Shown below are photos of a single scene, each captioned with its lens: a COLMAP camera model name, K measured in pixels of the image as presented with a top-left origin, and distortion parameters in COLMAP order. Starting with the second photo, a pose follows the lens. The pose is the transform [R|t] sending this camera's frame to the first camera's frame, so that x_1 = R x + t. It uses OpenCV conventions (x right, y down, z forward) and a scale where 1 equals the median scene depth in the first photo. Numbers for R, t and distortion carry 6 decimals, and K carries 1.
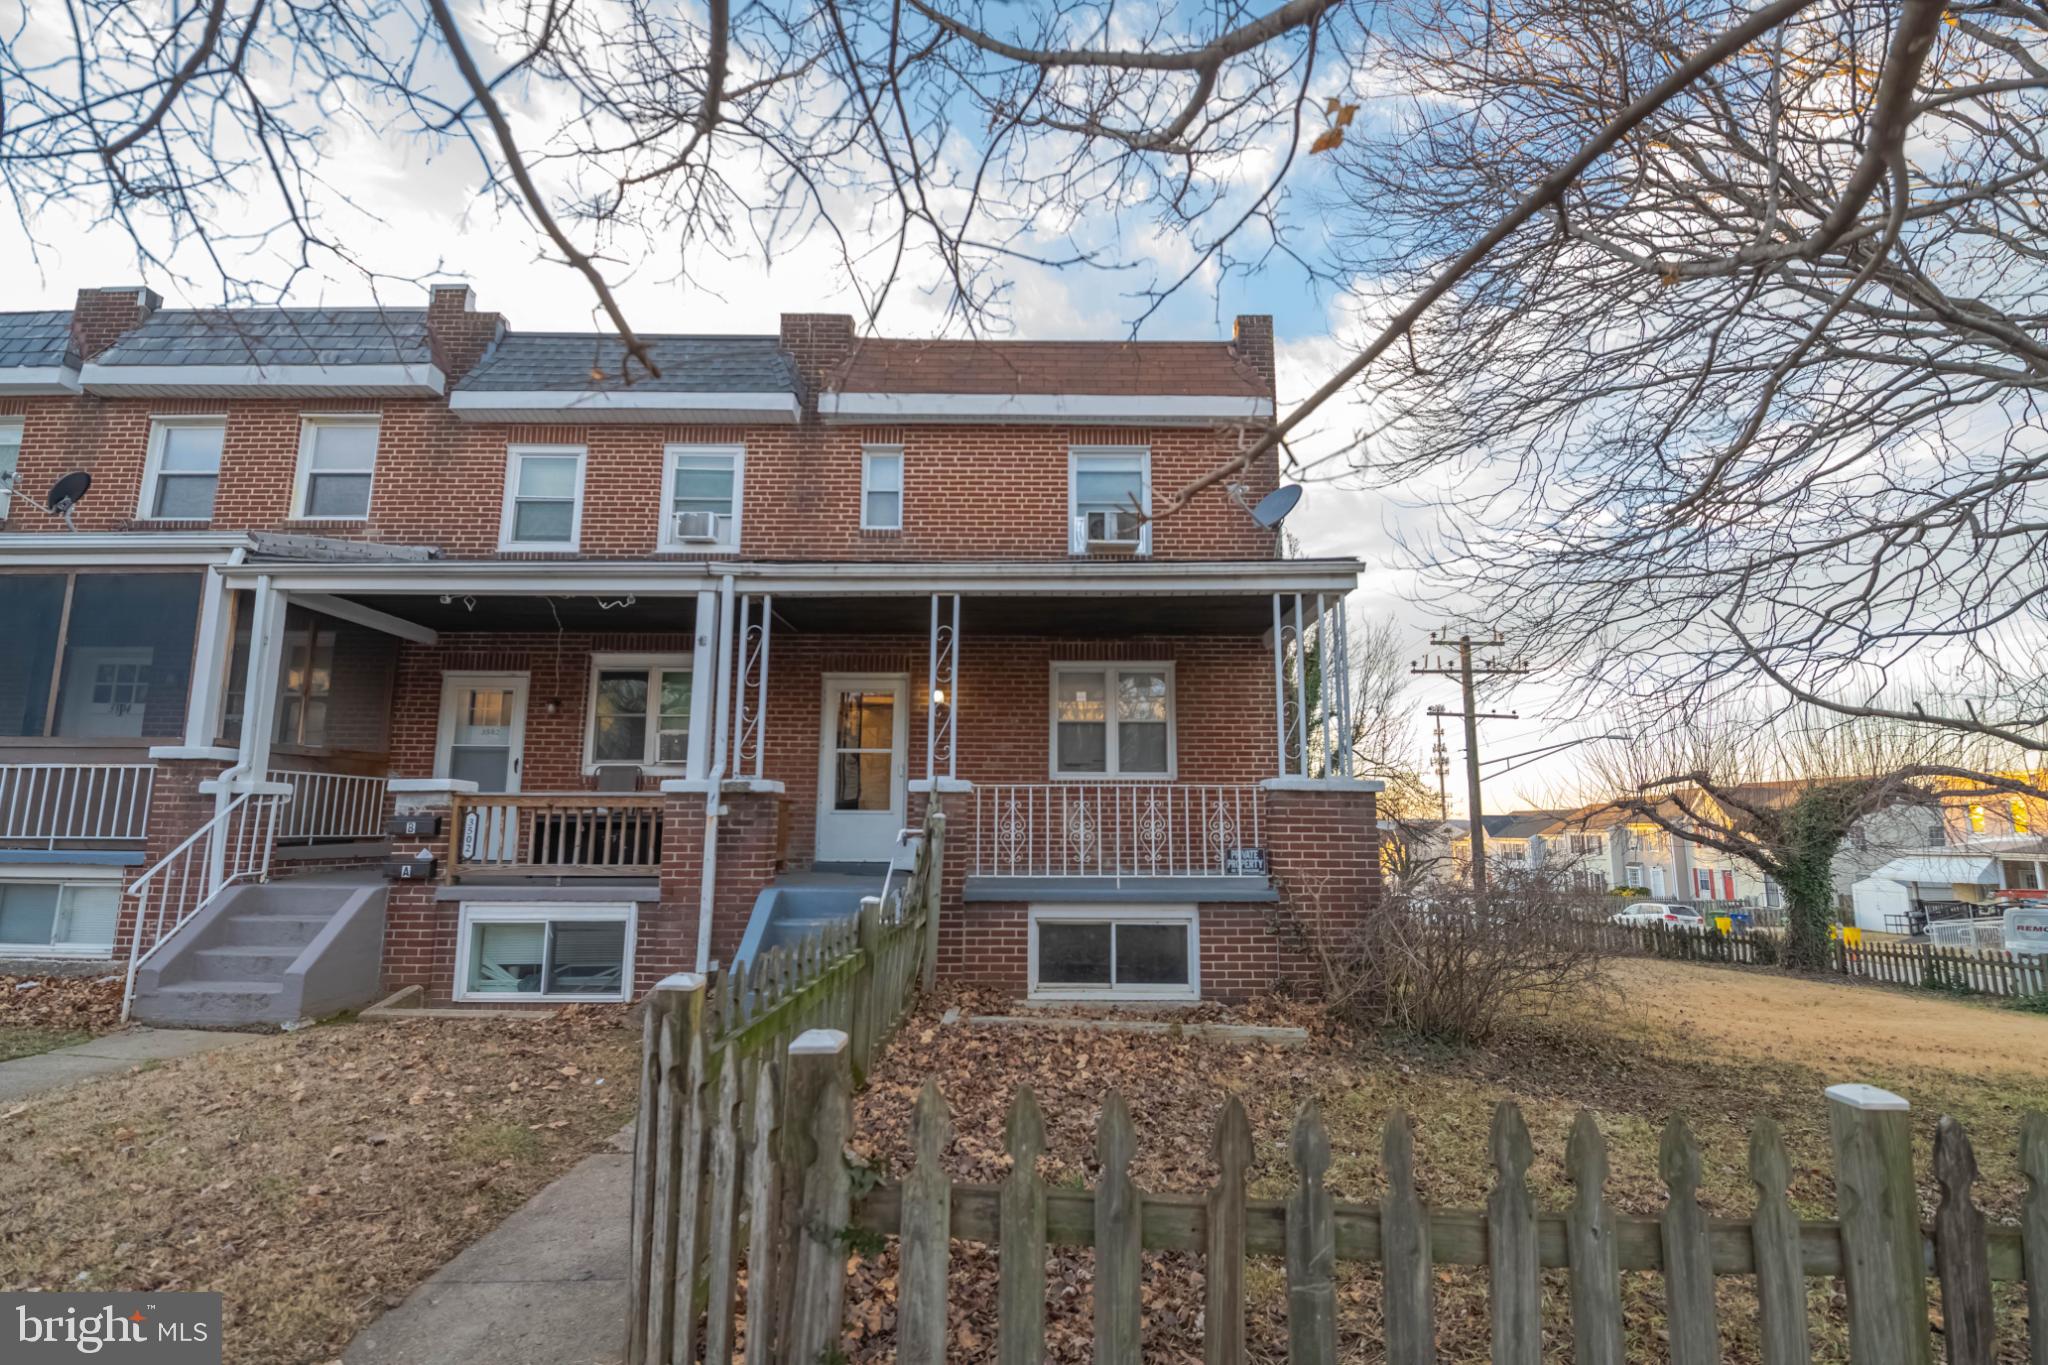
lens RADIAL K [[897.5, 0, 1022.8], [0, 897.5, 682.5], [0, 0, 1]] dist [-0.000677, -0.005592]
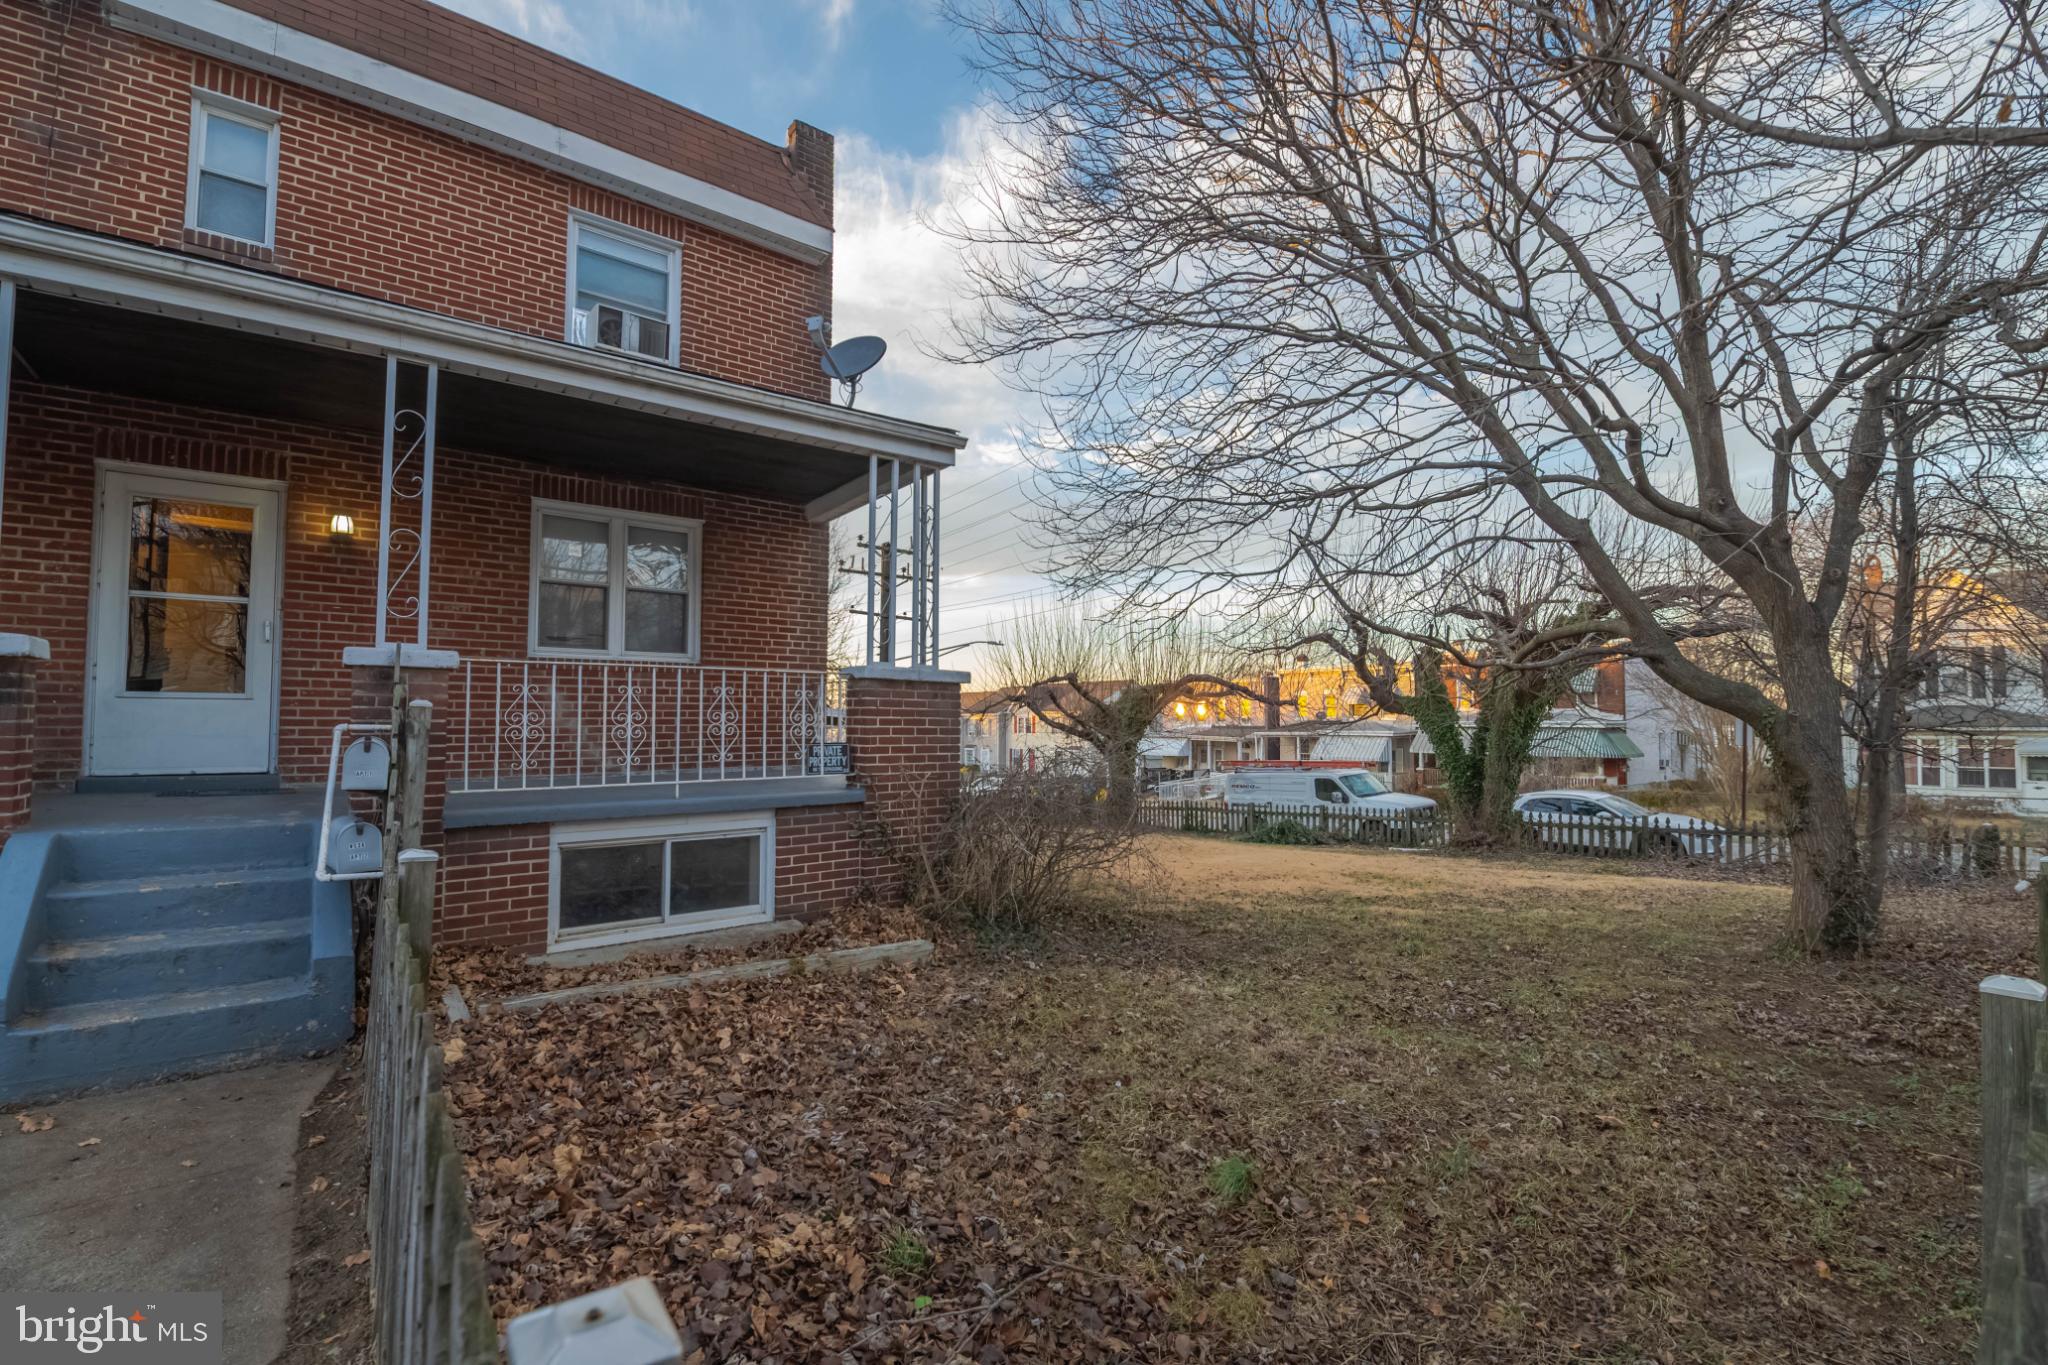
lens RADIAL K [[879.9, 0, 1035.1], [0, 879.9, 685.3], [0, 0, 1]] dist [-0.004244, -0.007456]
pose [[0.778484, 0.022691, 0.627254, -0.130775], [-0.100276, 0.991007, 0.088603, 0.032641], [-0.619602, -0.131875, 0.773758, 0.221468]]
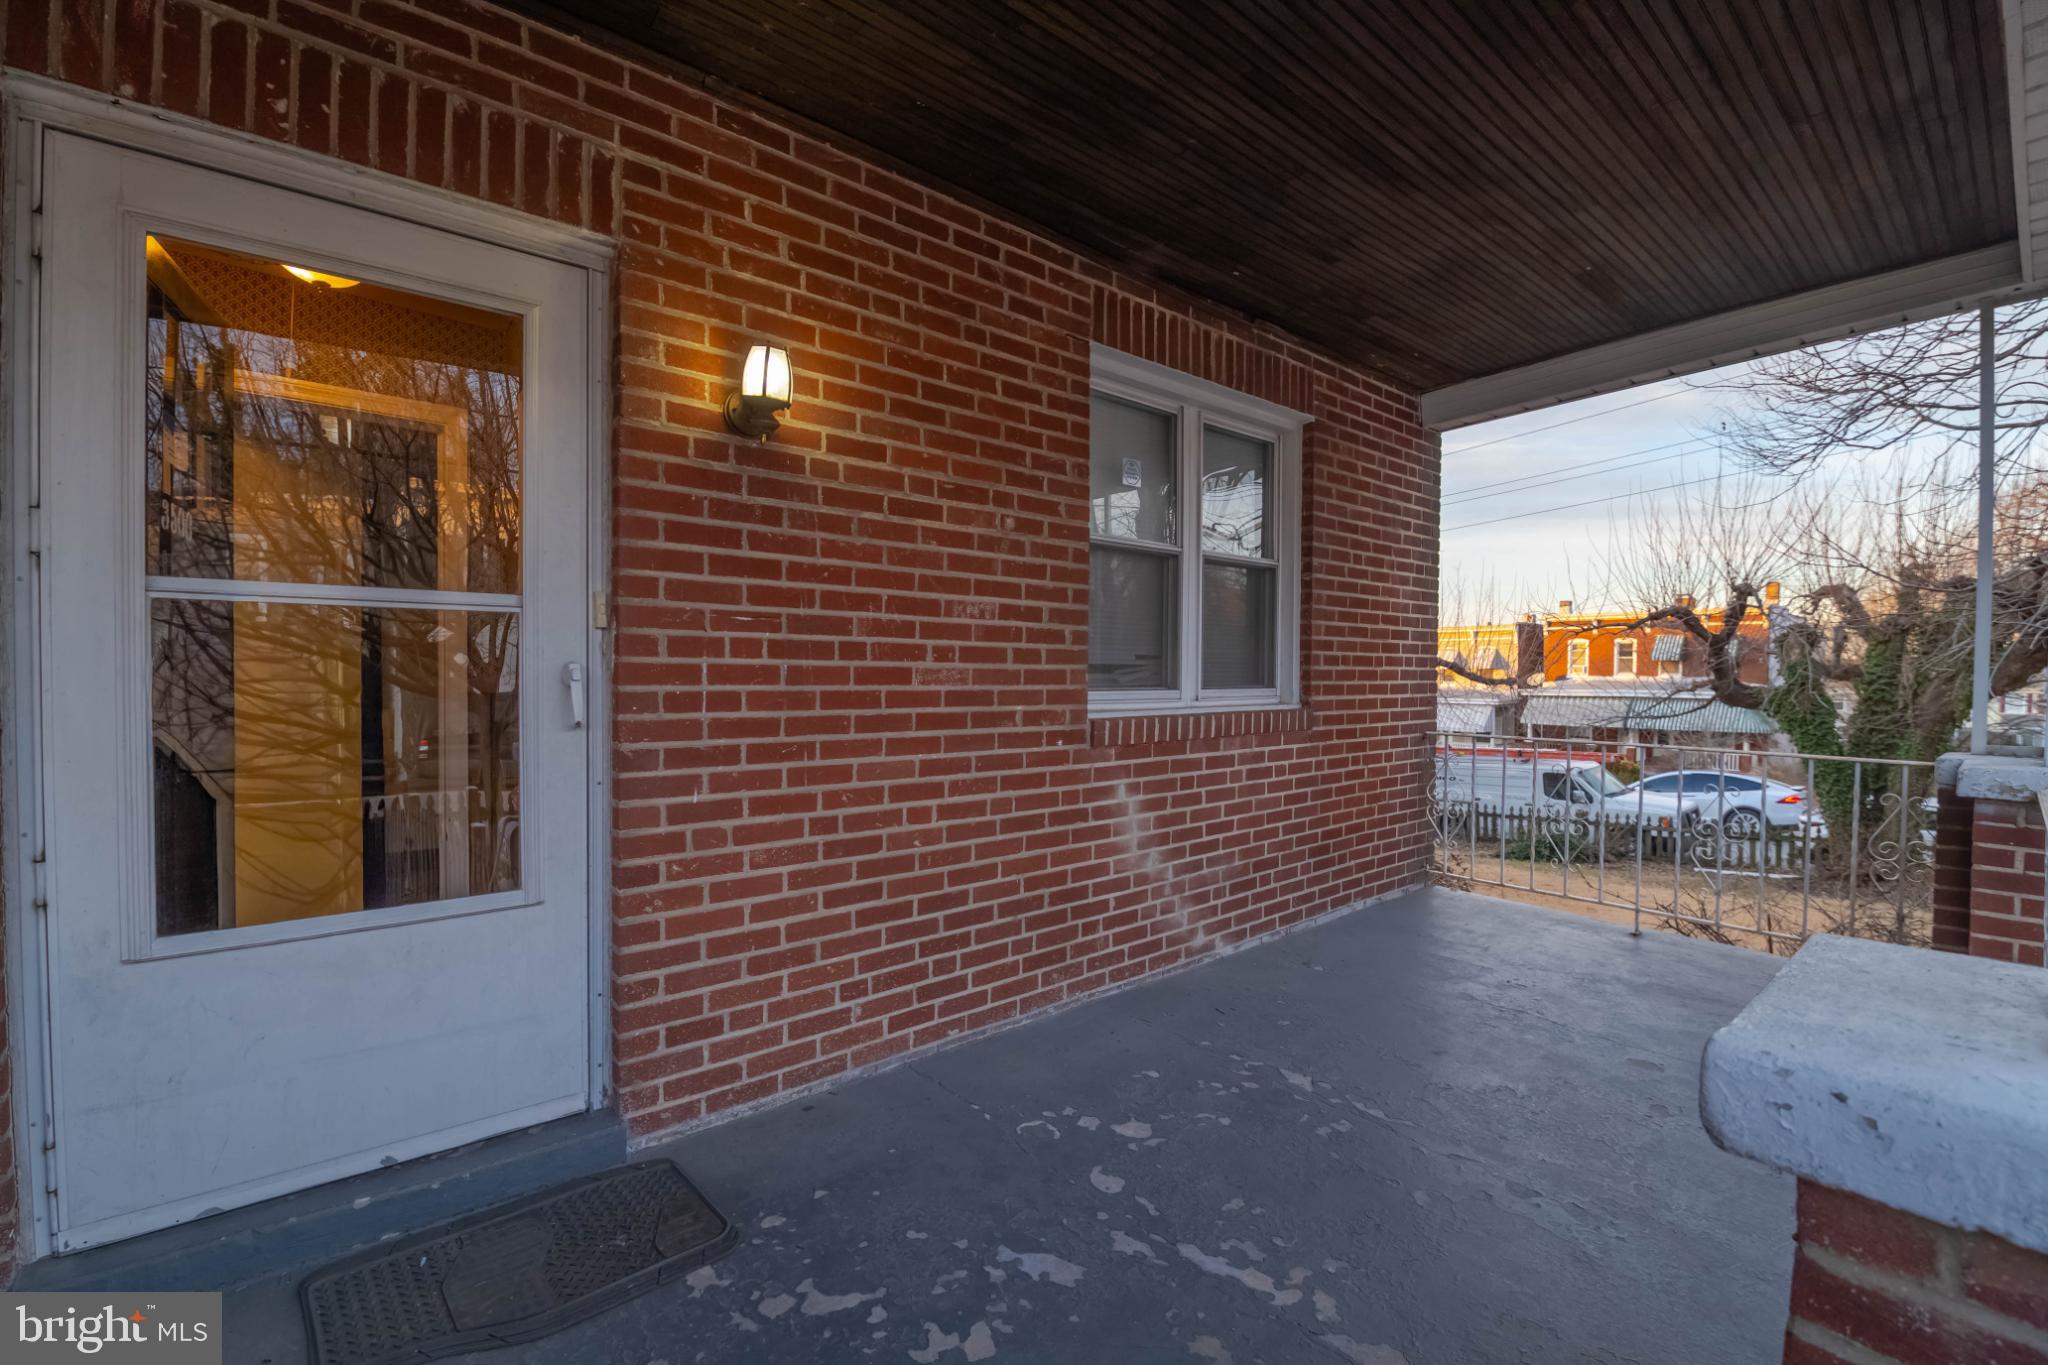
lens RADIAL K [[879.9, 0, 1035.1], [0, 879.9, 685.3], [0, 0, 1]] dist [-0.004244, -0.007456]
pose [[0.770289, -0.010400, 0.637610, -0.243125], [-0.097837, 0.986102, 0.134280, 0.073822], [-0.630145, -0.165816, 0.758566, 1.017389]]
